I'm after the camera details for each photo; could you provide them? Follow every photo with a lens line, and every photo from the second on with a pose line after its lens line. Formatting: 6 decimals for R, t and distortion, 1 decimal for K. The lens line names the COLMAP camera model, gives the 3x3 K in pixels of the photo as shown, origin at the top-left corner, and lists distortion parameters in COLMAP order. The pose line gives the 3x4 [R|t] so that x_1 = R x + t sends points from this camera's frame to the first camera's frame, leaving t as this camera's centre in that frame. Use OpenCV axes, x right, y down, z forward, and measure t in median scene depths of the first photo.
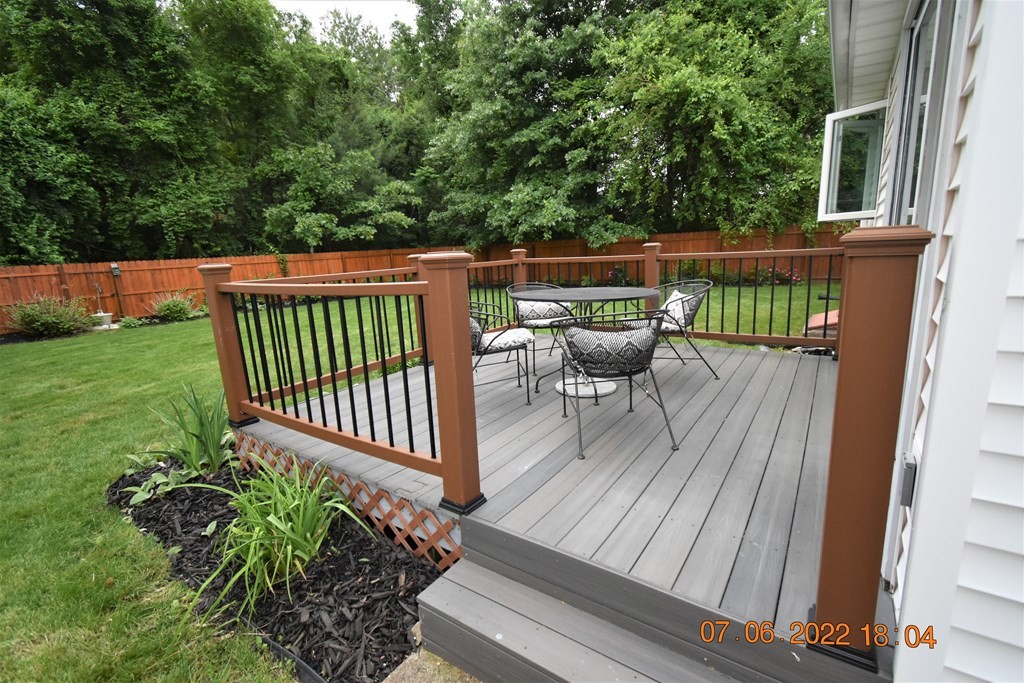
lens RADIAL K [[455.5, 0, 515.8], [0, 455.5, 340.1], [0, 0, 1]] dist [0.012706, -0.007416]
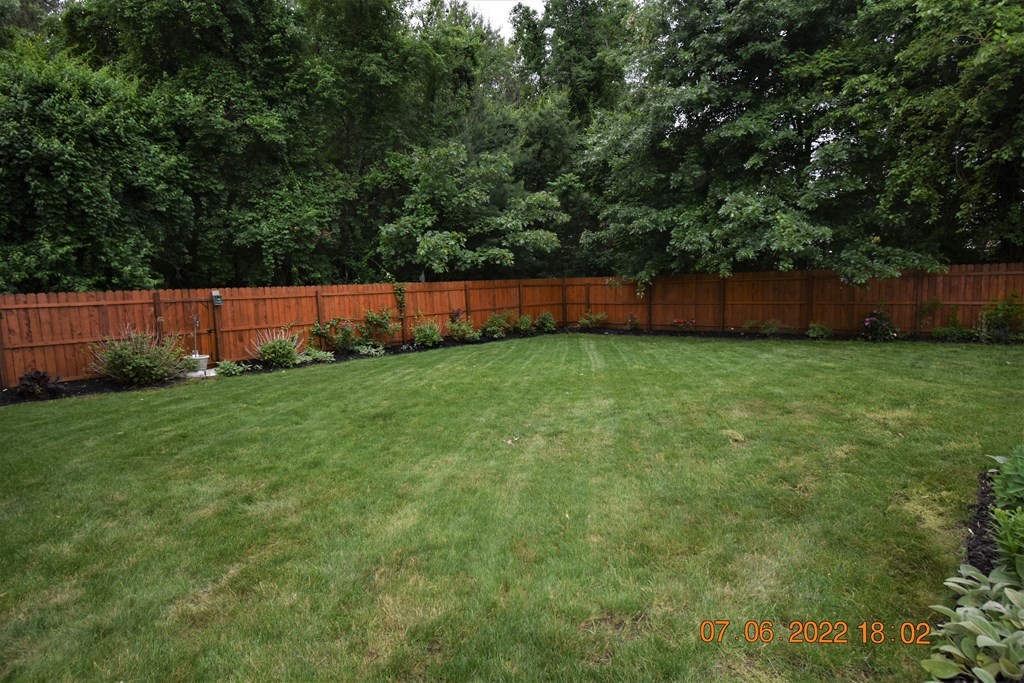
lens RADIAL K [[557.9, 0, 515.4], [0, 557.9, 342.2], [0, 0, 1]] dist [0.004298, -0.002991]
pose [[0.990566, 0.036381, -0.132122, -0.213041], [-0.047630, 0.995411, -0.083002, -0.022990], [0.128496, 0.088512, 0.987752, 0.122991]]
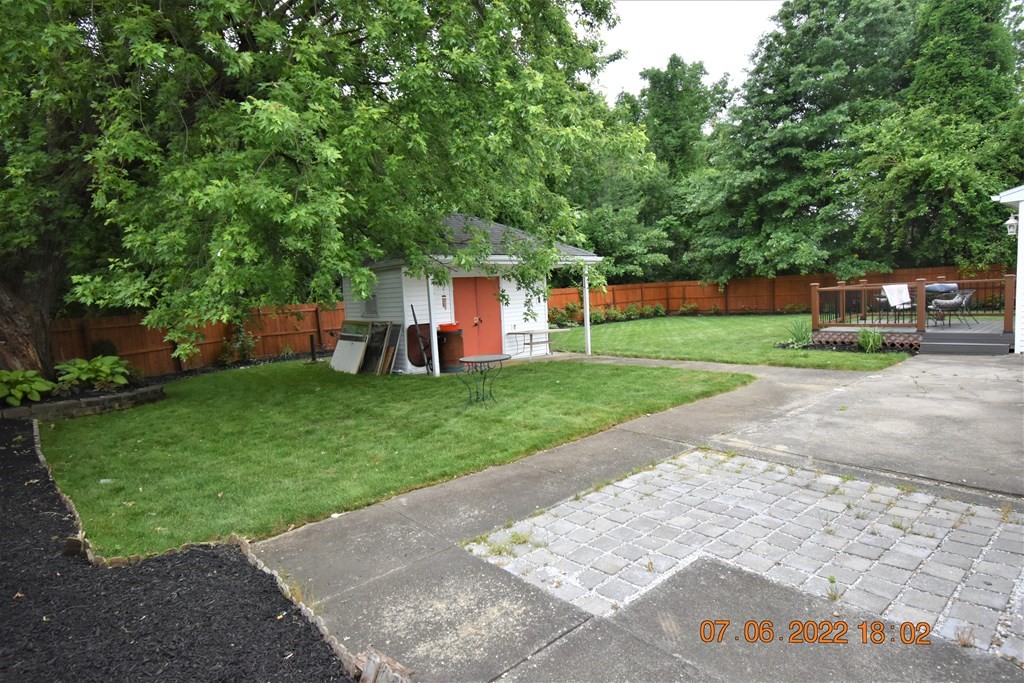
lens RADIAL K [[557.9, 0, 515.4], [0, 557.9, 342.2], [0, 0, 1]] dist [0.004298, -0.002991]
pose [[0.973542, 0.017192, -0.227859, -0.356126], [-0.038761, 0.995140, -0.090523, 0.143510], [0.225195, 0.096960, 0.969477, -0.687198]]
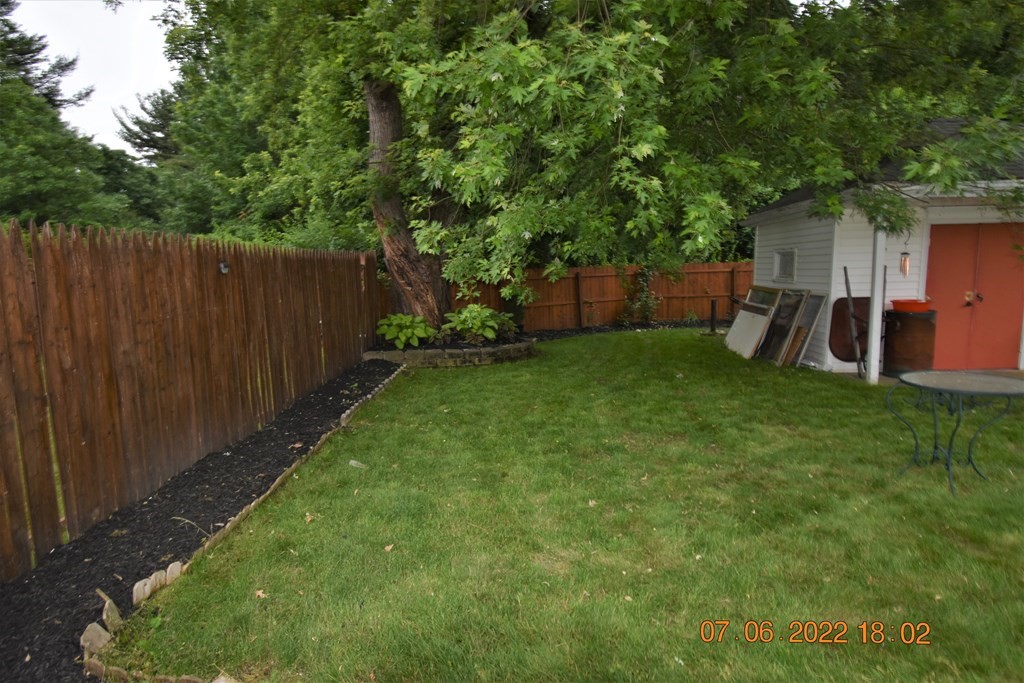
lens RADIAL K [[557.9, 0, 515.4], [0, 557.9, 342.2], [0, 0, 1]] dist [0.004298, -0.002991]
pose [[0.543308, 0.142949, -0.827274, -0.409328], [-0.167575, 0.984033, 0.059983, 0.113243], [0.822639, 0.106041, 0.558588, -0.487700]]
